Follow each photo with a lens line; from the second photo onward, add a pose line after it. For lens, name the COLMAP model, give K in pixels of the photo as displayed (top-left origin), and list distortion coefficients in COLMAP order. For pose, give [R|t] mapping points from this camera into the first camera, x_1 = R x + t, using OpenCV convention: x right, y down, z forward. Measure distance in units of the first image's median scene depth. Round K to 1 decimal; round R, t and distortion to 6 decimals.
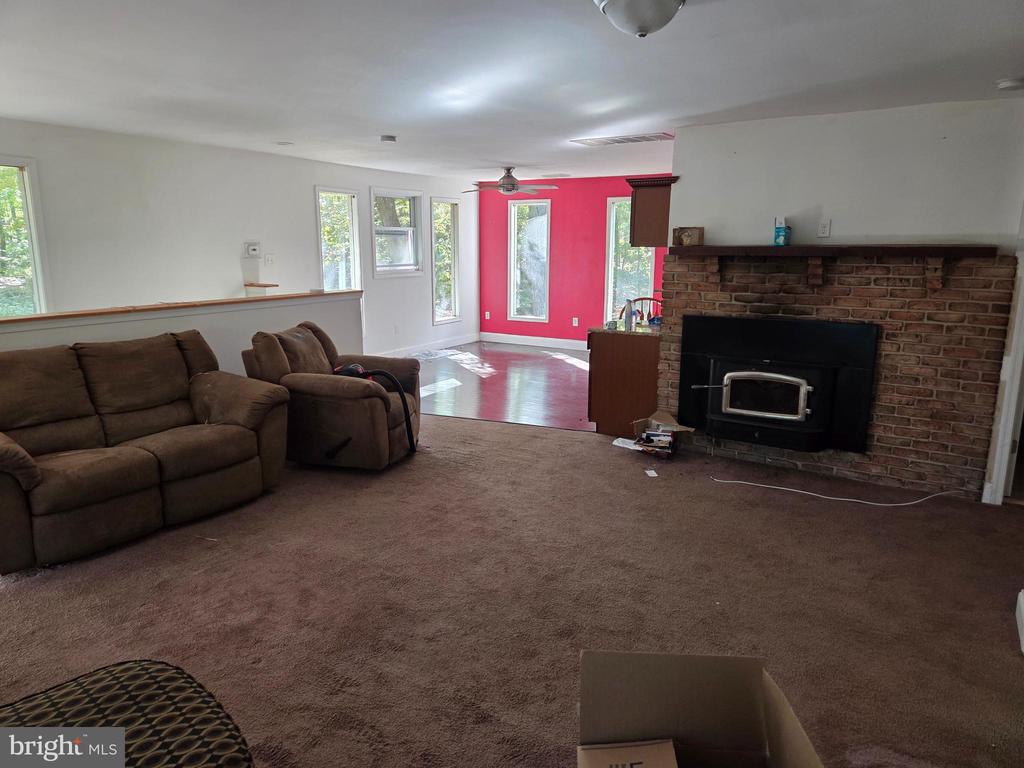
lens RADIAL K [[687.6, 0, 510.0], [0, 687.6, 386.5], [0, 0, 1]] dist [0.014317, -0.000084]
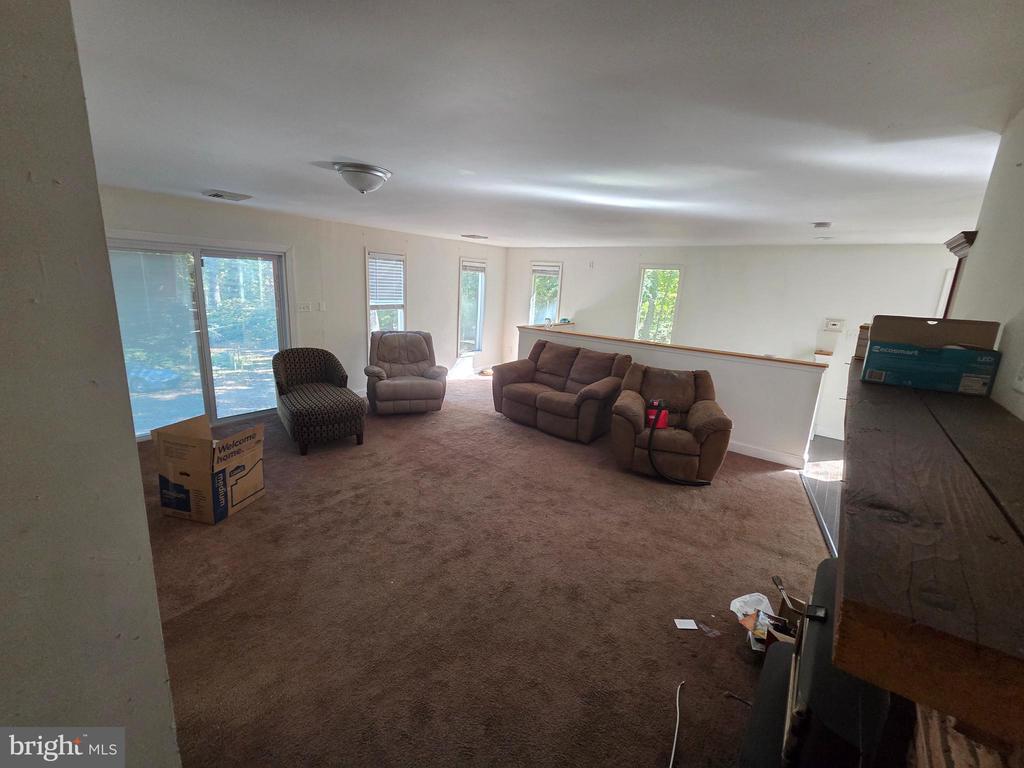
lens RADIAL K [[420.7, 0, 508.4], [0, 420.7, 375.7], [0, 0, 1]] dist [-0.001255, -0.001192]
pose [[-0.129914, 0.203834, -0.970347, 0.620605], [-0.262630, 0.936613, 0.231910, -0.190282], [0.956111, 0.284971, -0.068146, 0.741141]]
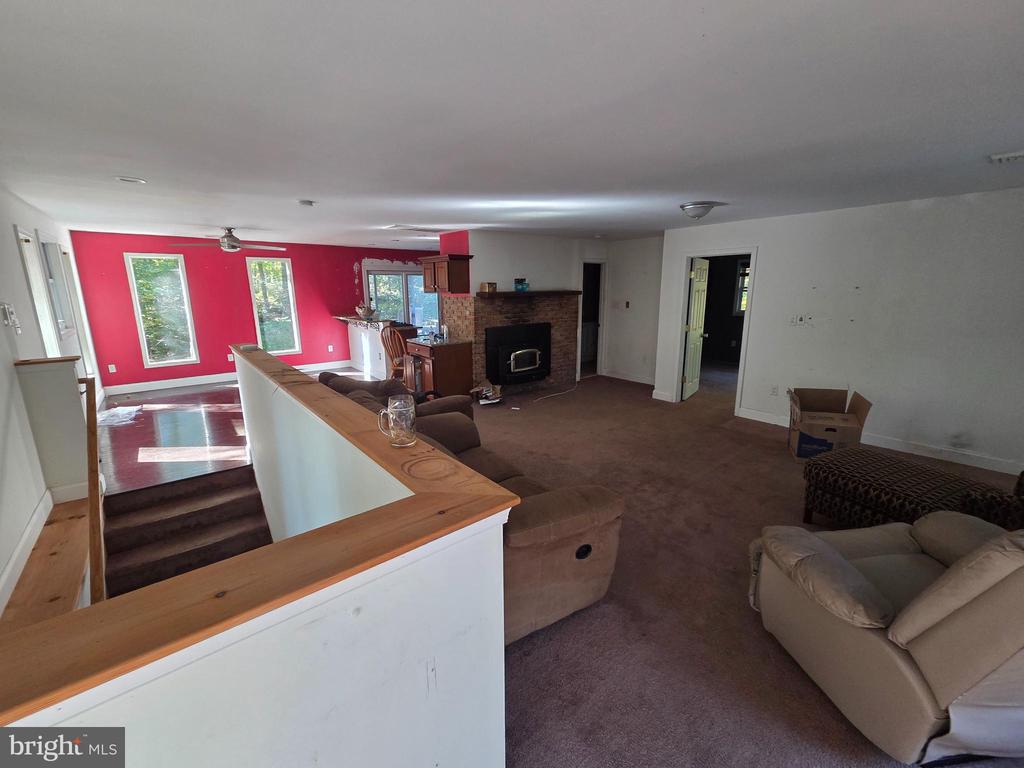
lens RADIAL K [[420.7, 0, 514.5], [0, 420.7, 378.5], [0, 0, 1]] dist [-0.001255, -0.001192]
pose [[0.316278, -0.210217, 0.925082, -0.871855], [0.202925, 0.967561, 0.150491, -0.135461], [-0.926709, 0.140125, 0.348676, 0.562354]]
